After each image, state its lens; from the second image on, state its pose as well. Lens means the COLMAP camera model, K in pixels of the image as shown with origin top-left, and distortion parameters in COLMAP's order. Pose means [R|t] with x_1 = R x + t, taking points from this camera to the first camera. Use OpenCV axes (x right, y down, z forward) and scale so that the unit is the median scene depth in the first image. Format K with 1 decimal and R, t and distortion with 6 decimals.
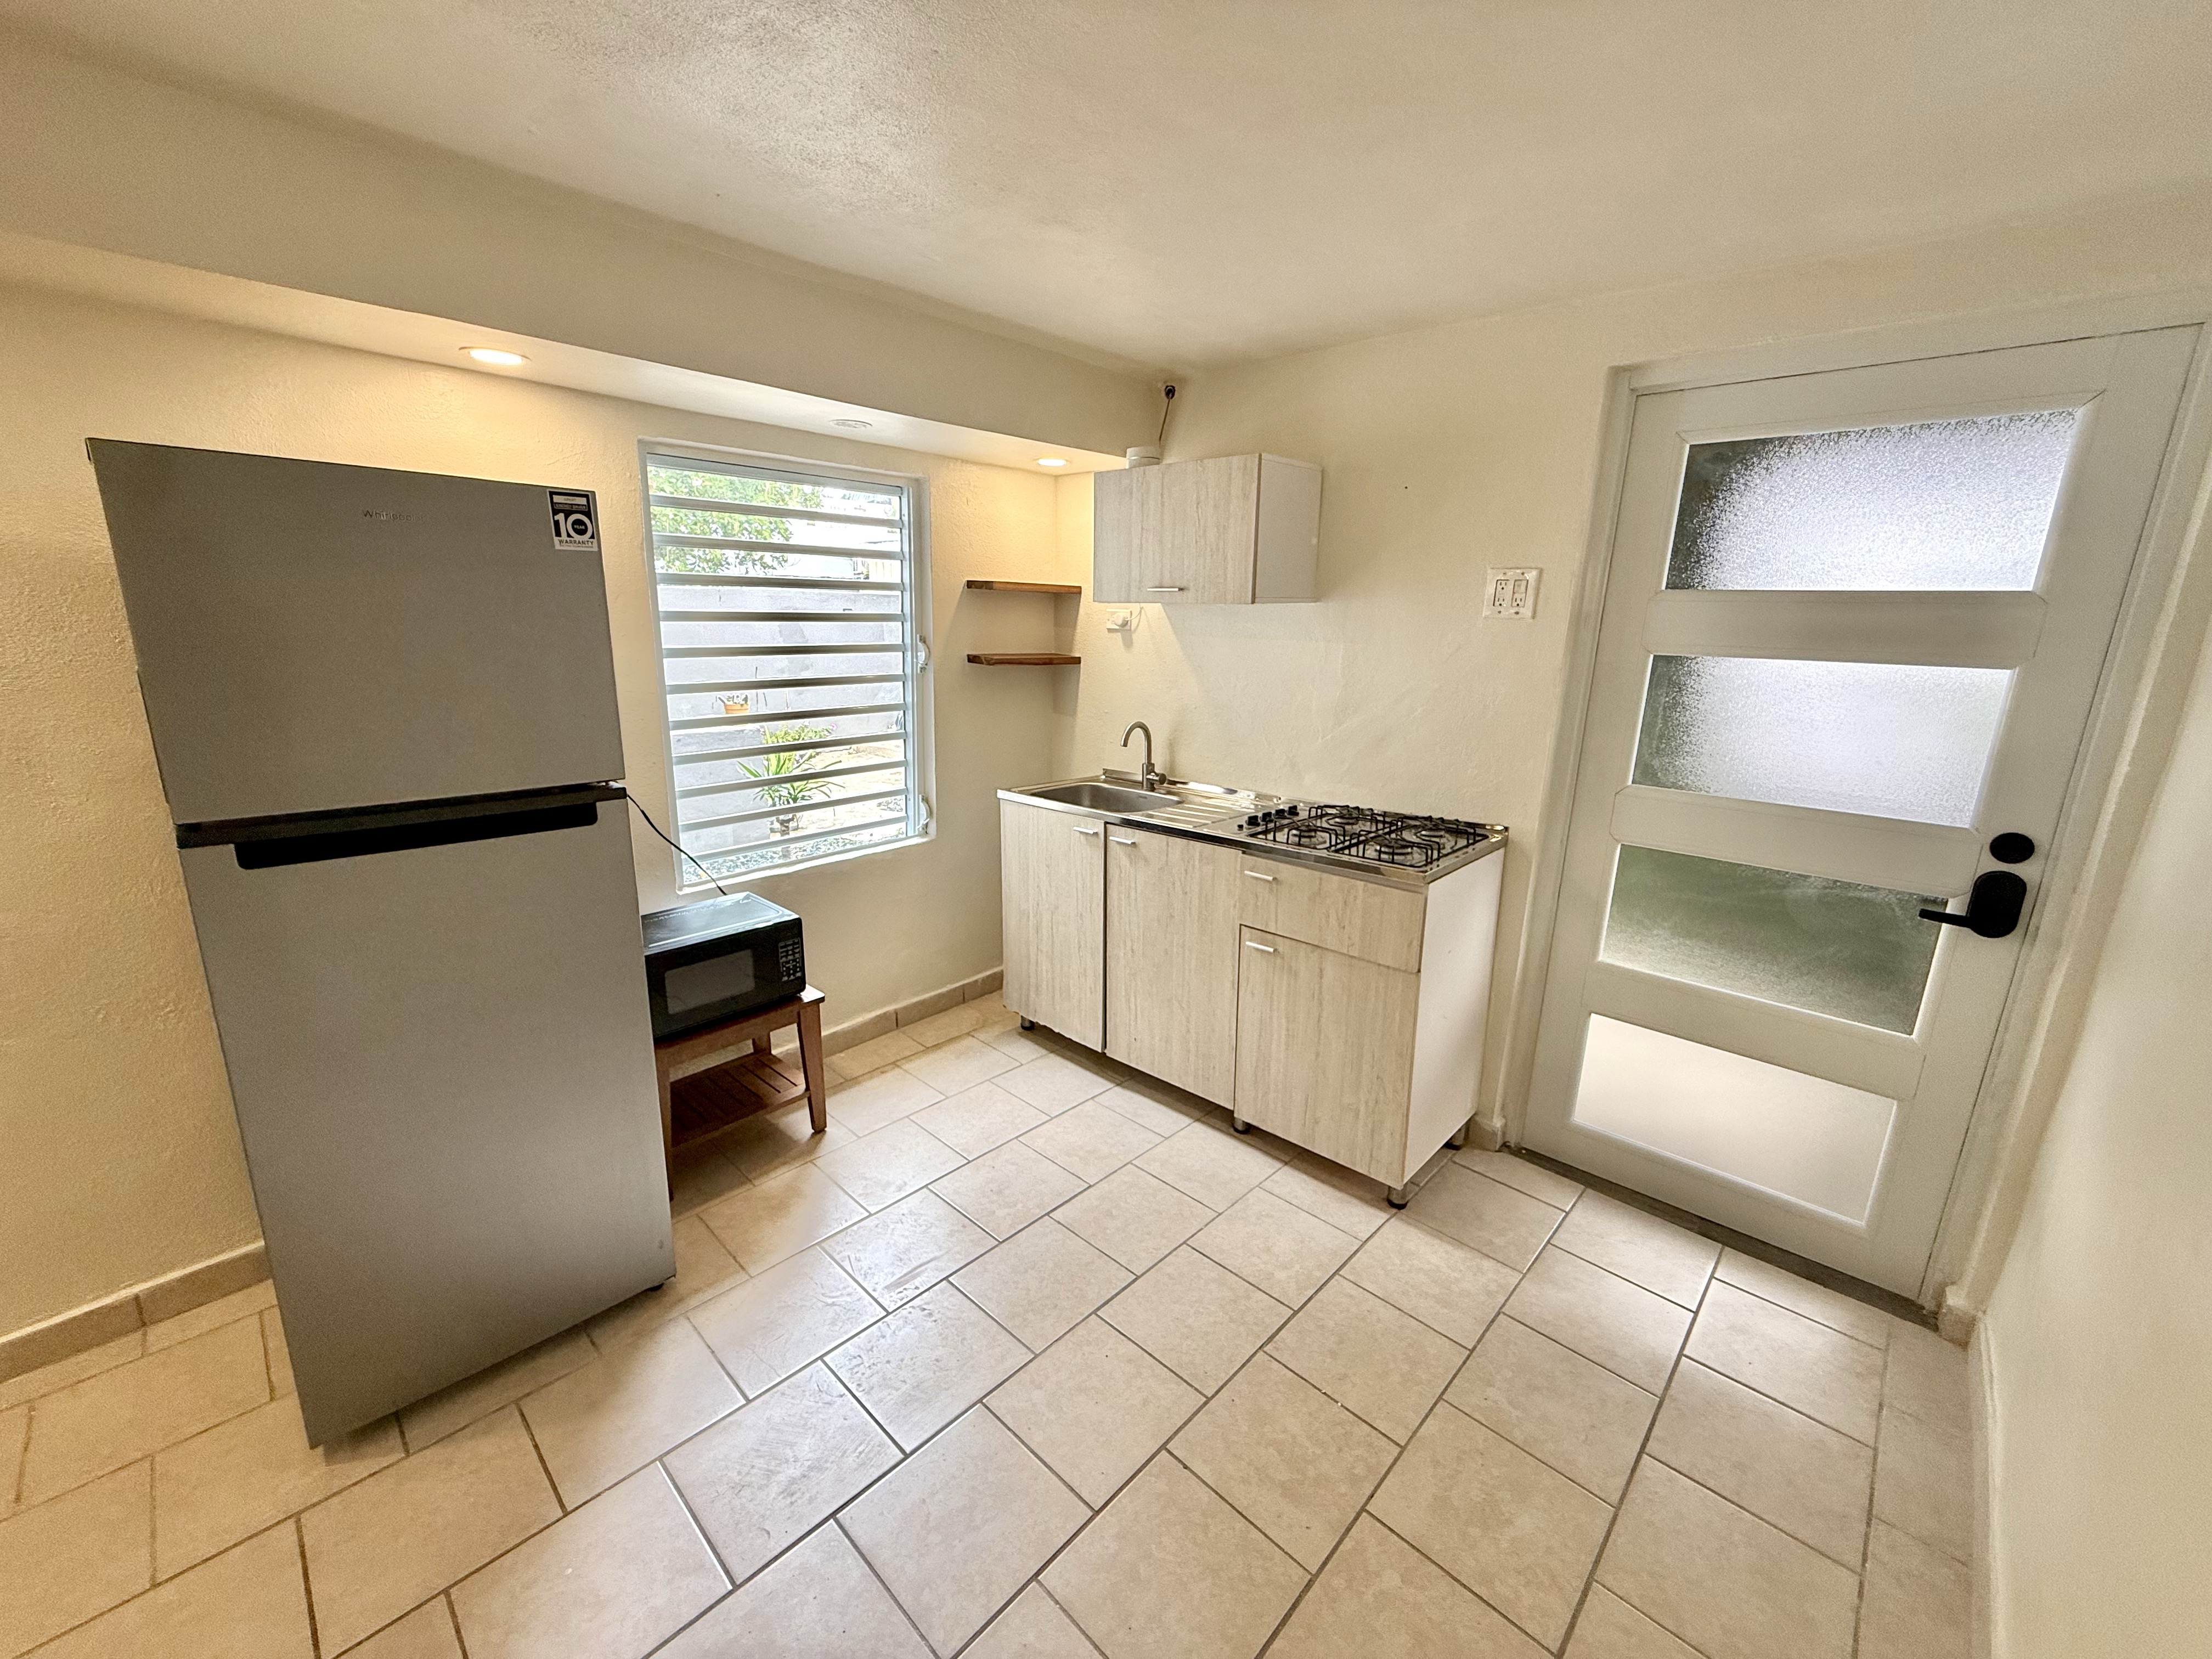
lens RADIAL K [[882.4, 0, 1096.0], [0, 882.4, 830.1], [0, 0, 1]] dist [0.001234, 0.000145]
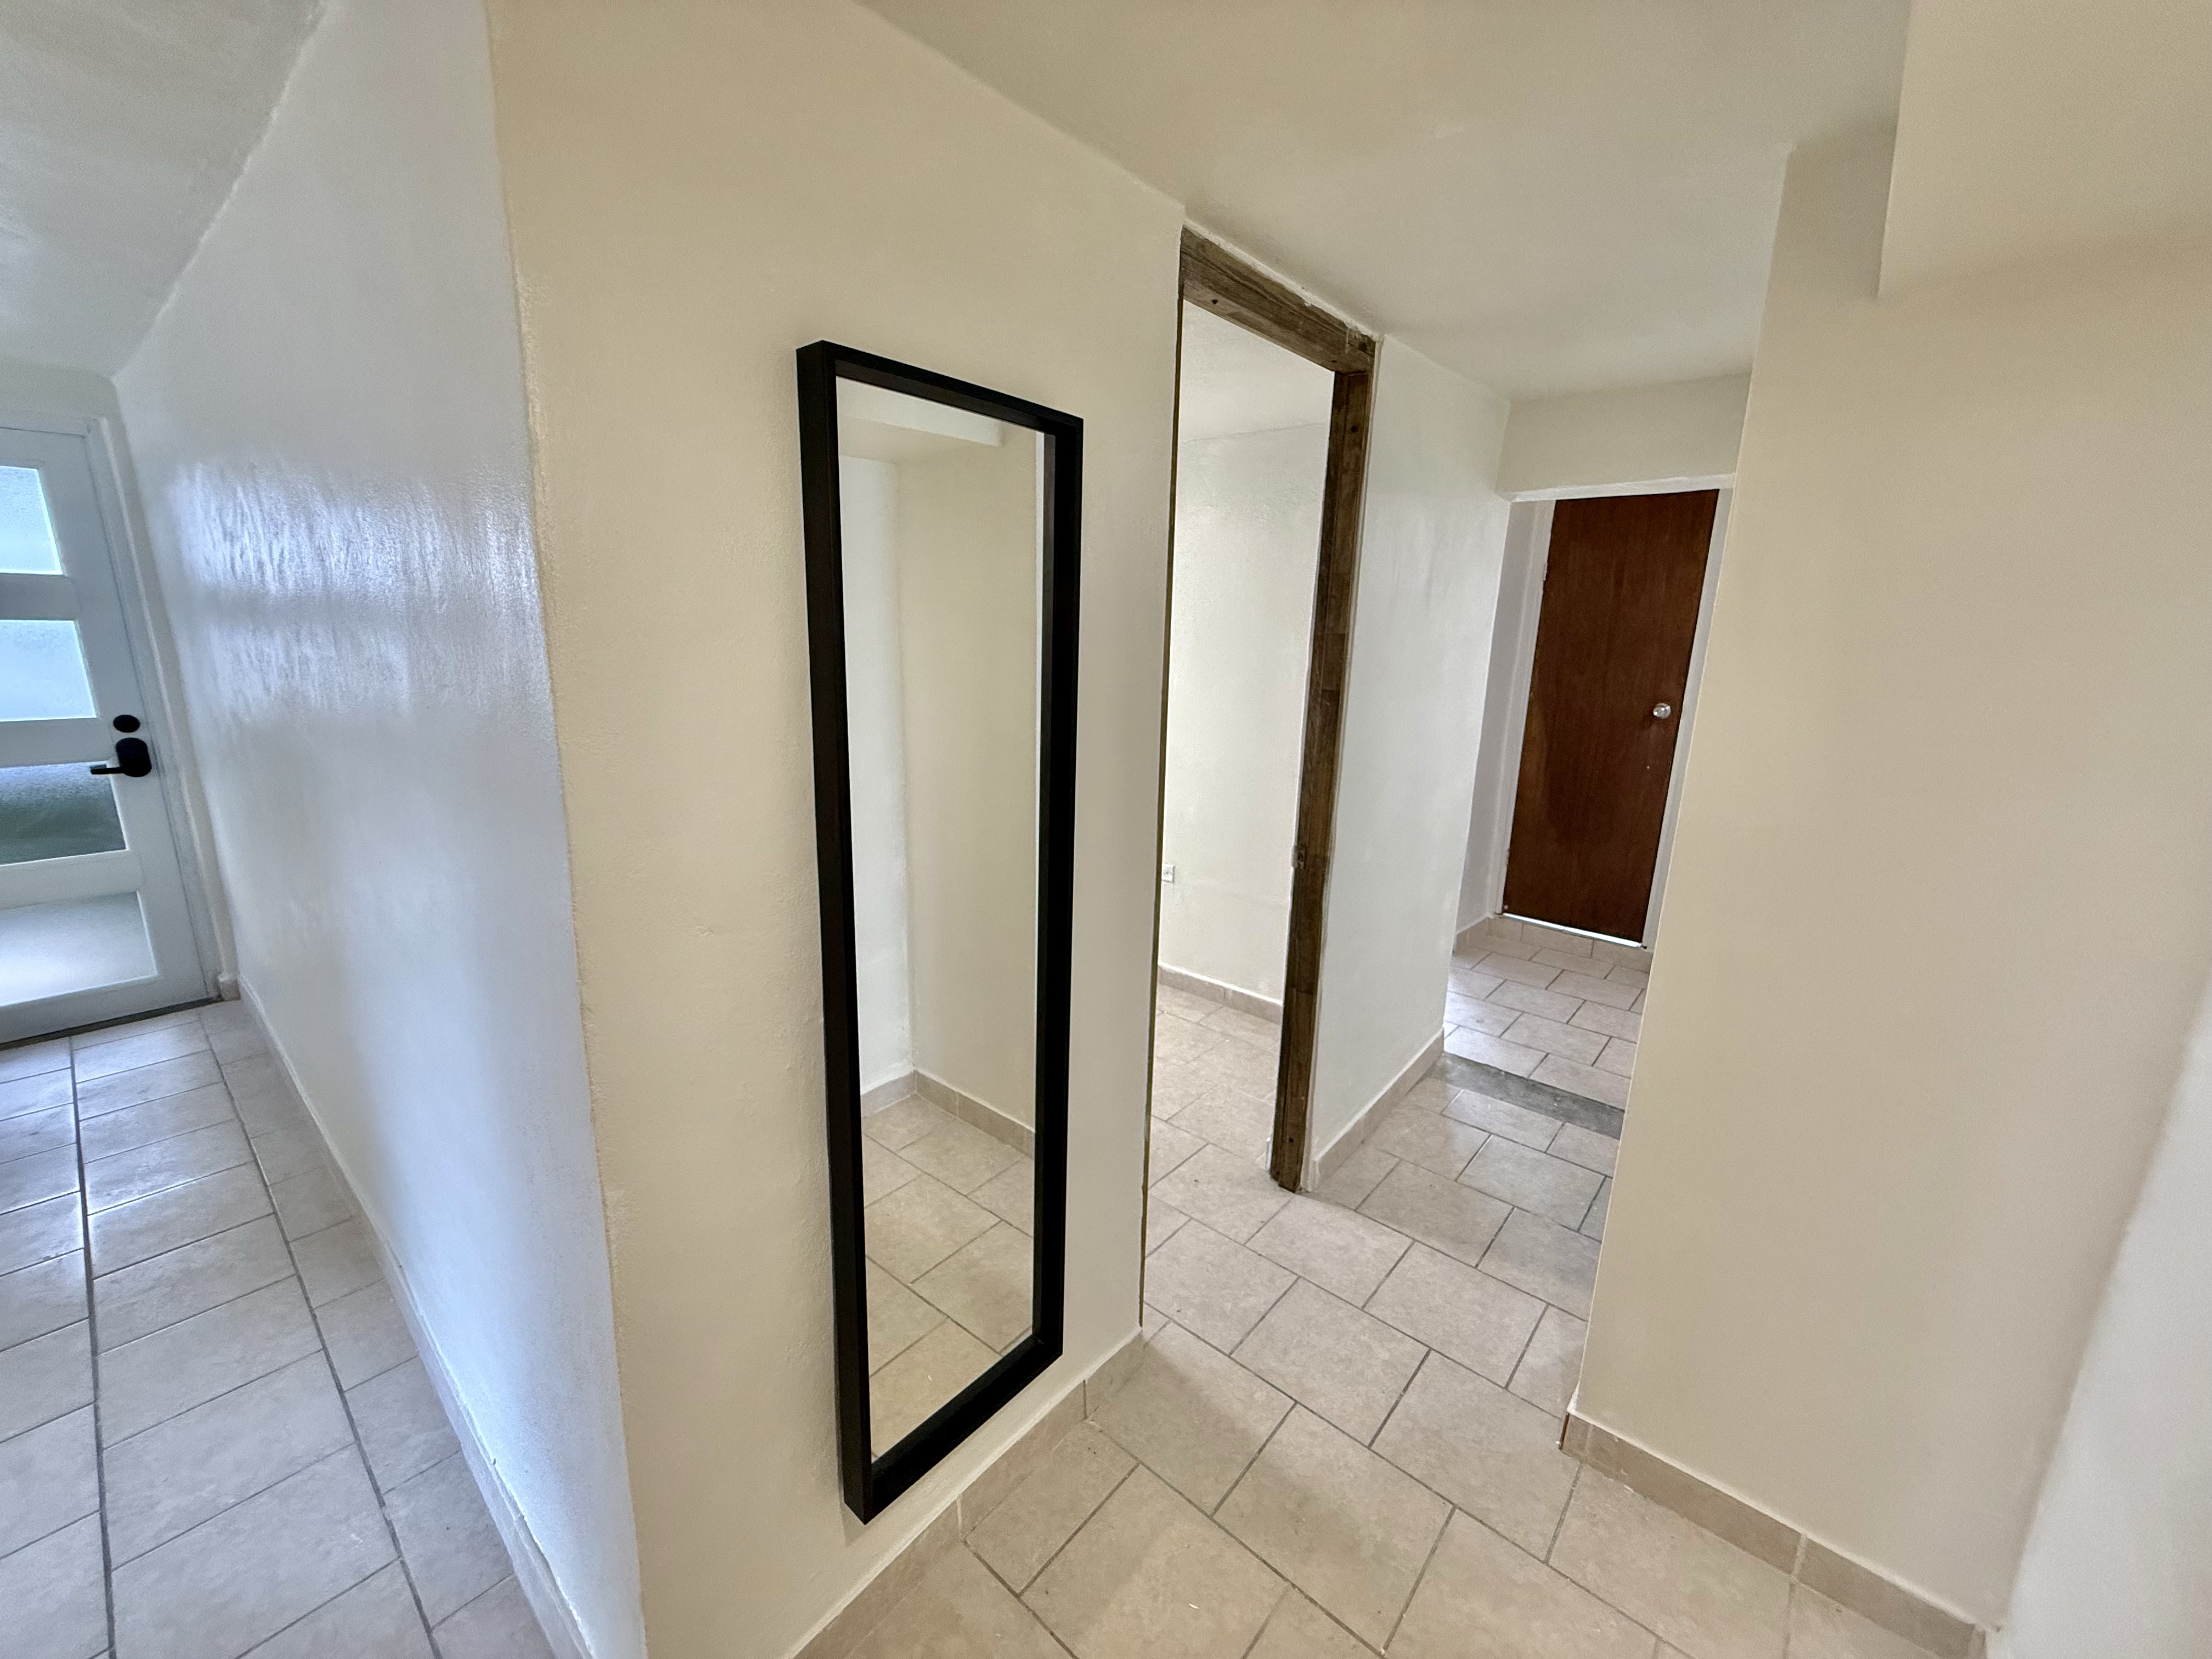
lens RADIAL K [[882.4, 0, 1095.9], [0, 882.4, 835.2], [0, 0, 1]] dist [0.001234, 0.000145]
pose [[-0.051809, -0.249528, 0.966981, -0.795734], [0.218721, 0.941937, 0.254785, 0.200382], [-0.974411, 0.224699, 0.005776, -0.816012]]
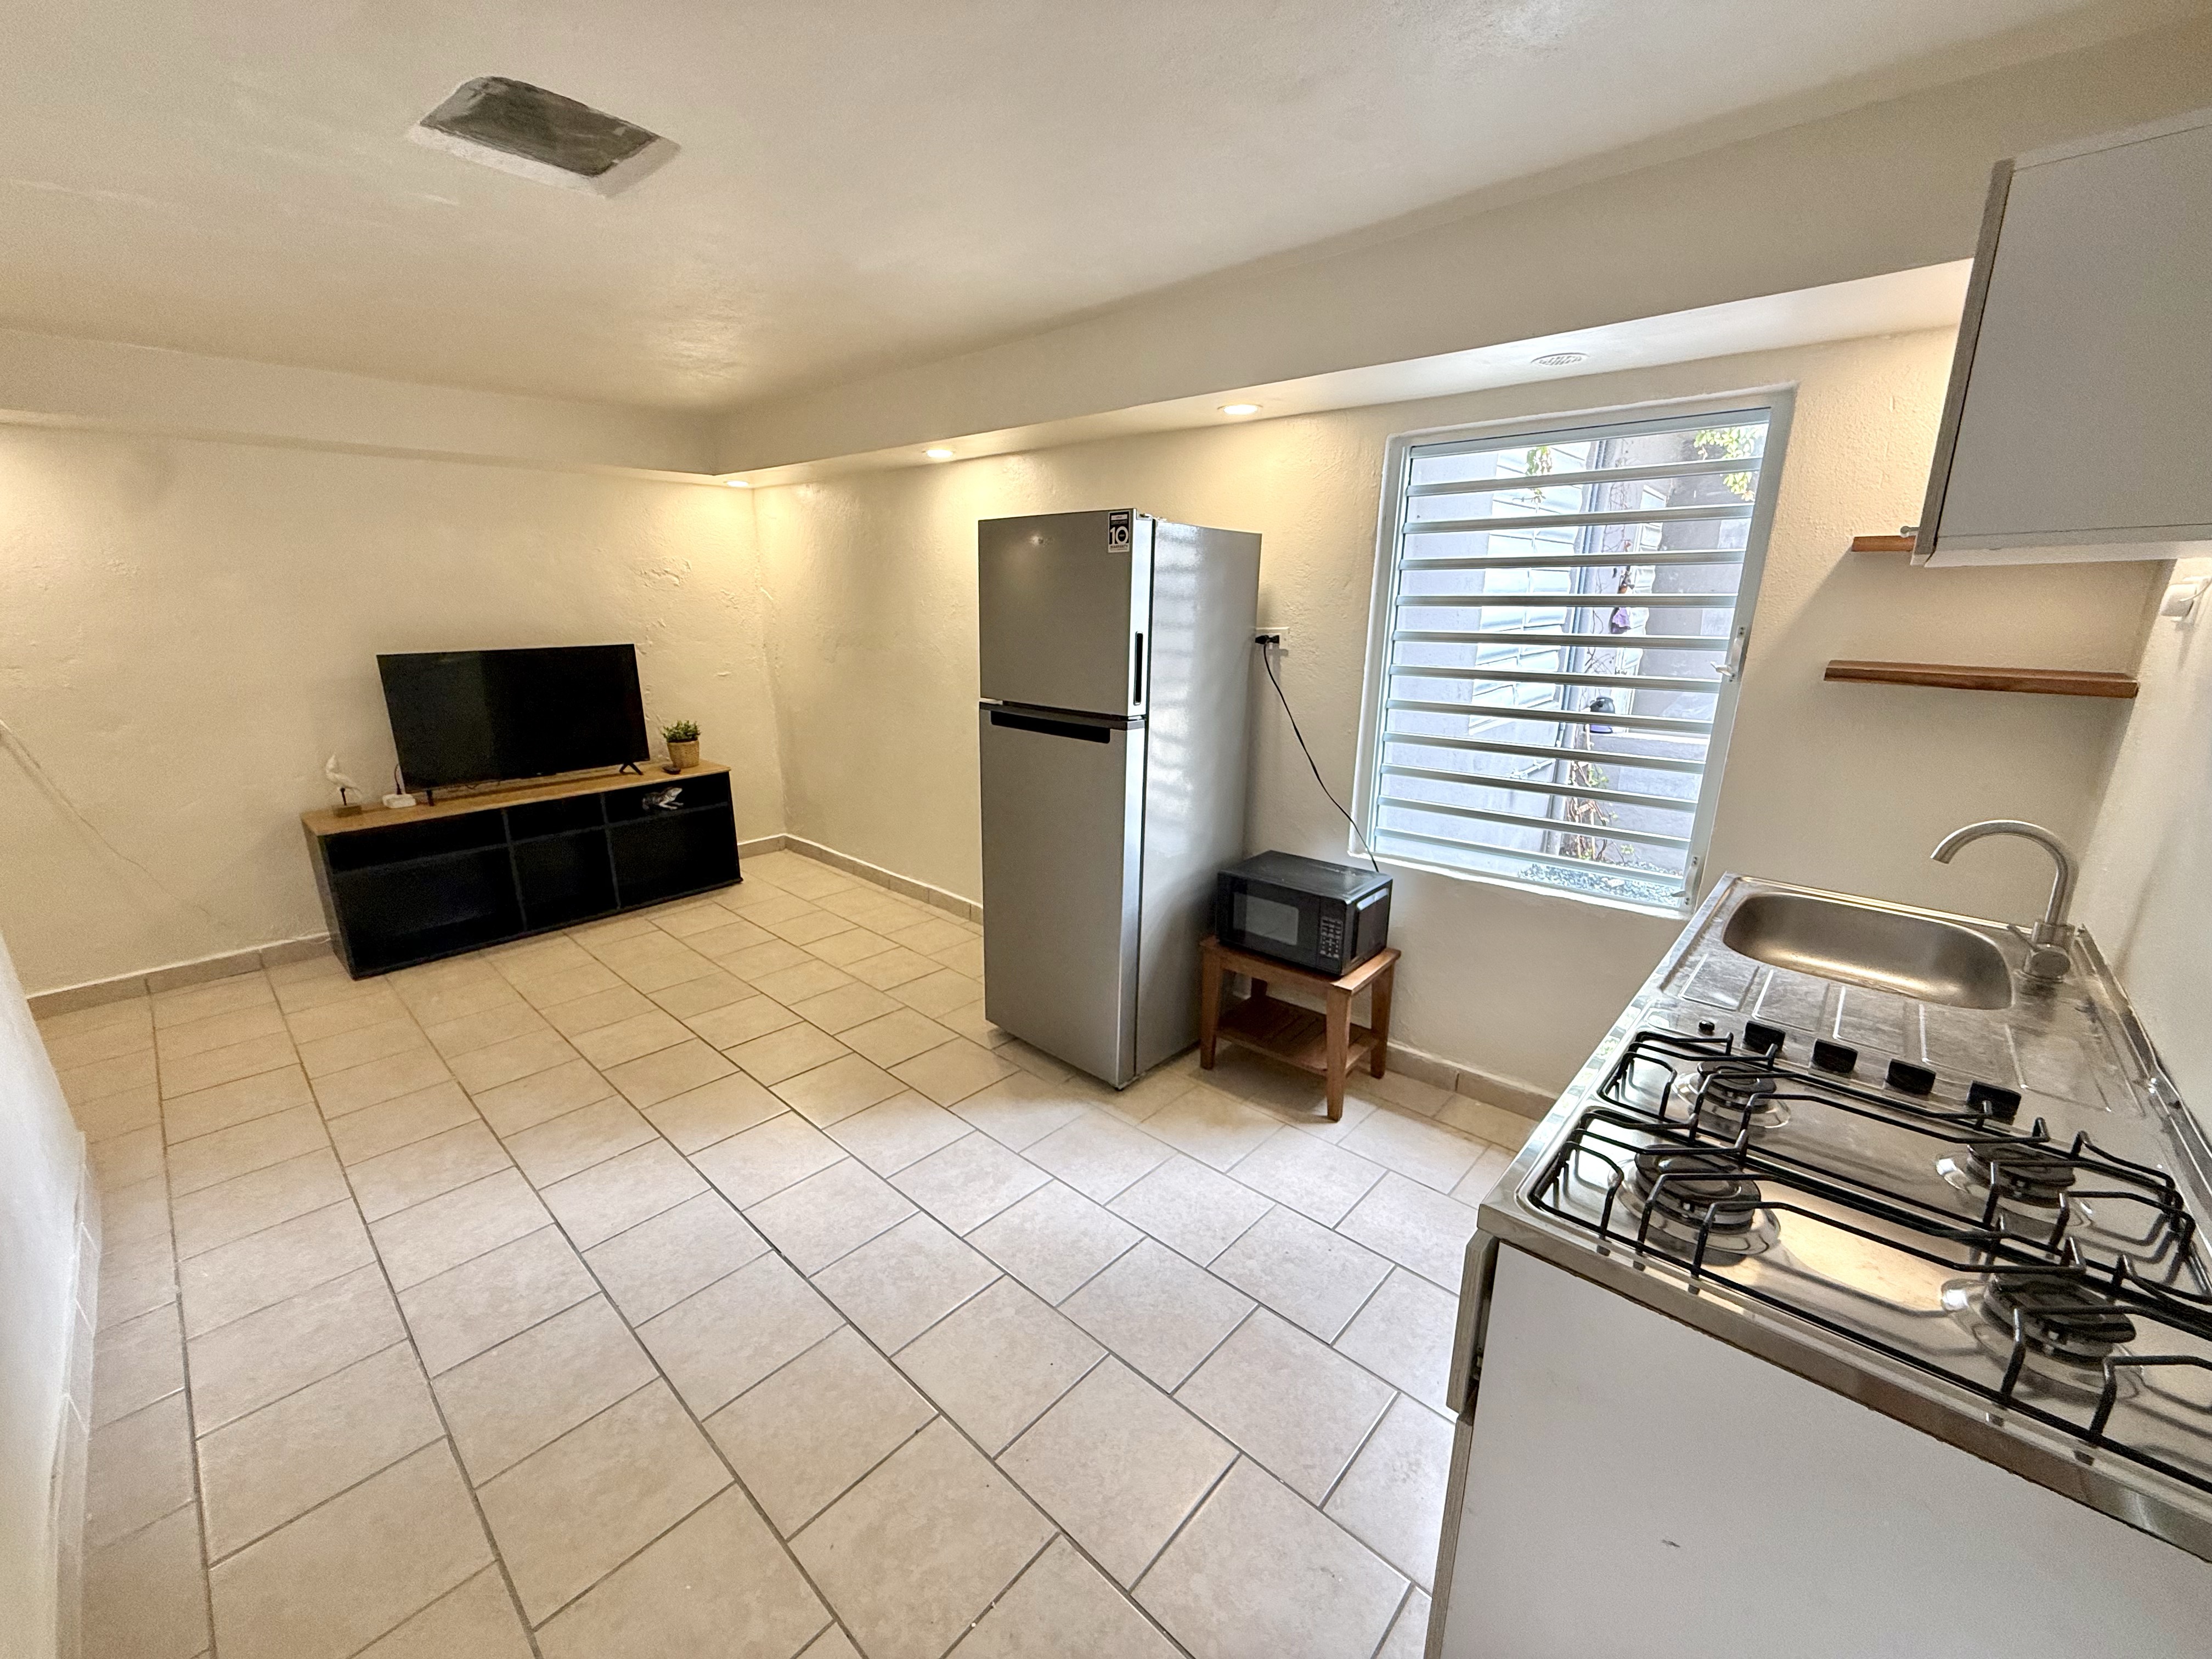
lens RADIAL K [[882.4, 0, 1108.5], [0, 882.4, 833.5], [0, 0, 1]] dist [0.001234, 0.000145]
pose [[0.032201, 0.244778, -0.969044, 0.779961], [-0.242051, 0.942596, 0.230054, -0.179786], [0.969729, 0.227150, 0.089601, 0.815387]]
